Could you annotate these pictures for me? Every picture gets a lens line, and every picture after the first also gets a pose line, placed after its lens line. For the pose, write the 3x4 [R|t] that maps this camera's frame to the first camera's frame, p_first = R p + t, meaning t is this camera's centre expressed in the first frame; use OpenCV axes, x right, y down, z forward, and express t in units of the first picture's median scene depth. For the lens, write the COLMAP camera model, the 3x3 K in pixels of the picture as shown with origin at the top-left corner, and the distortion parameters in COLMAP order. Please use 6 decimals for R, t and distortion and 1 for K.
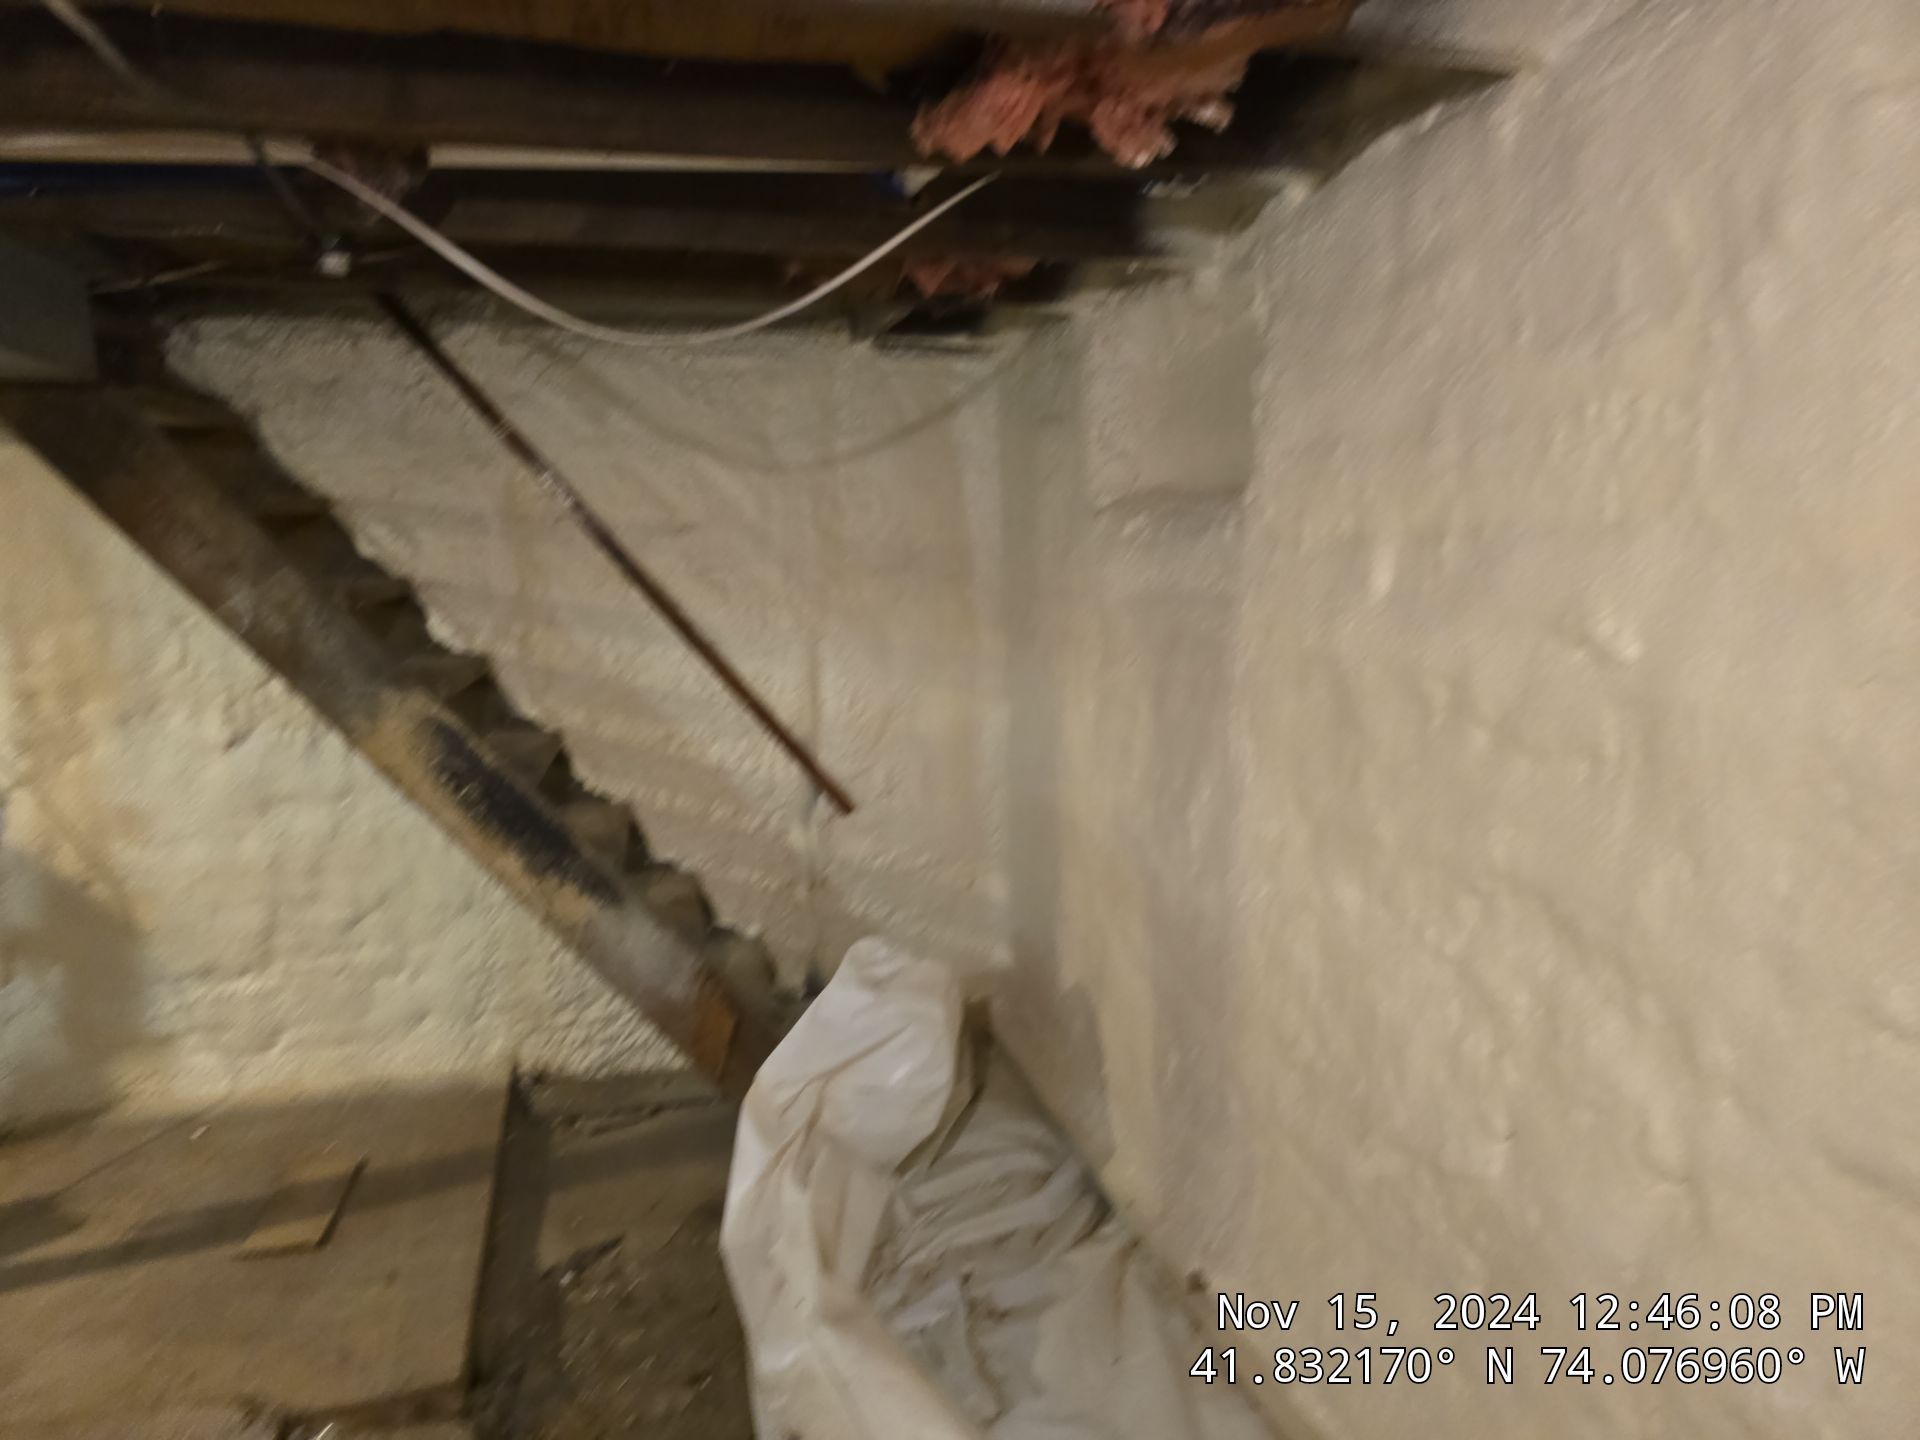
lens RADIAL K [[1264.6, 0, 988.5], [0, 1264.6, 723.0], [0, 0, 1]] dist [0.043282, -0.044275]
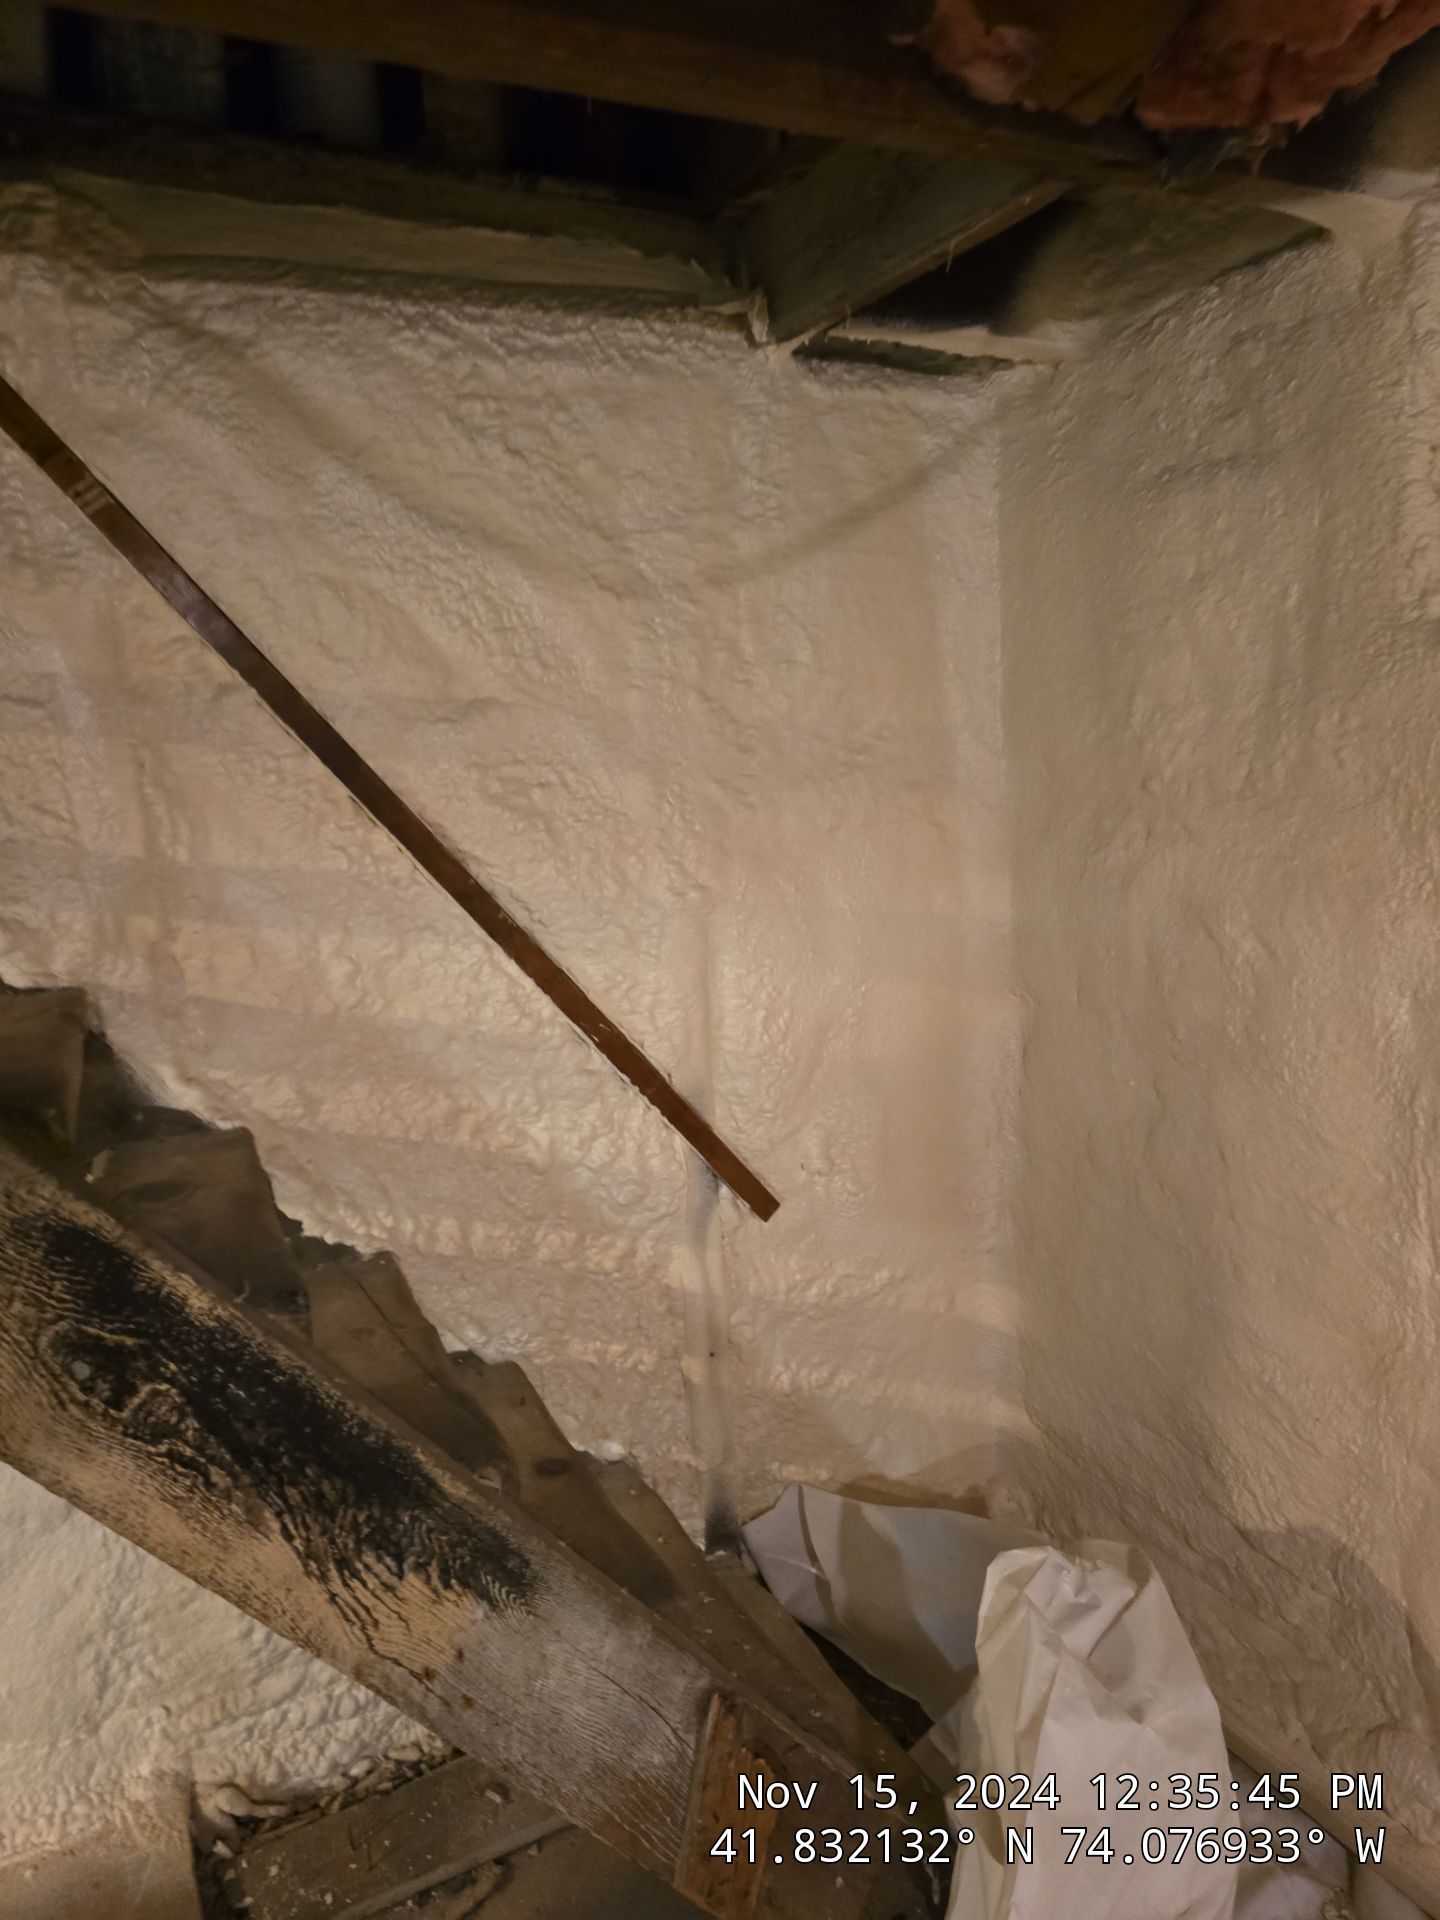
lens RADIAL K [[1285.5, 0, 706.7], [0, 1285.5, 971.2], [0, 0, 1]] dist [0.029610, -0.009440]
pose [[0.983023, -0.063465, 0.172156, -0.239220], [0.058851, 0.997761, 0.031780, -0.058527], [-0.173787, -0.021109, 0.984557, 0.468538]]
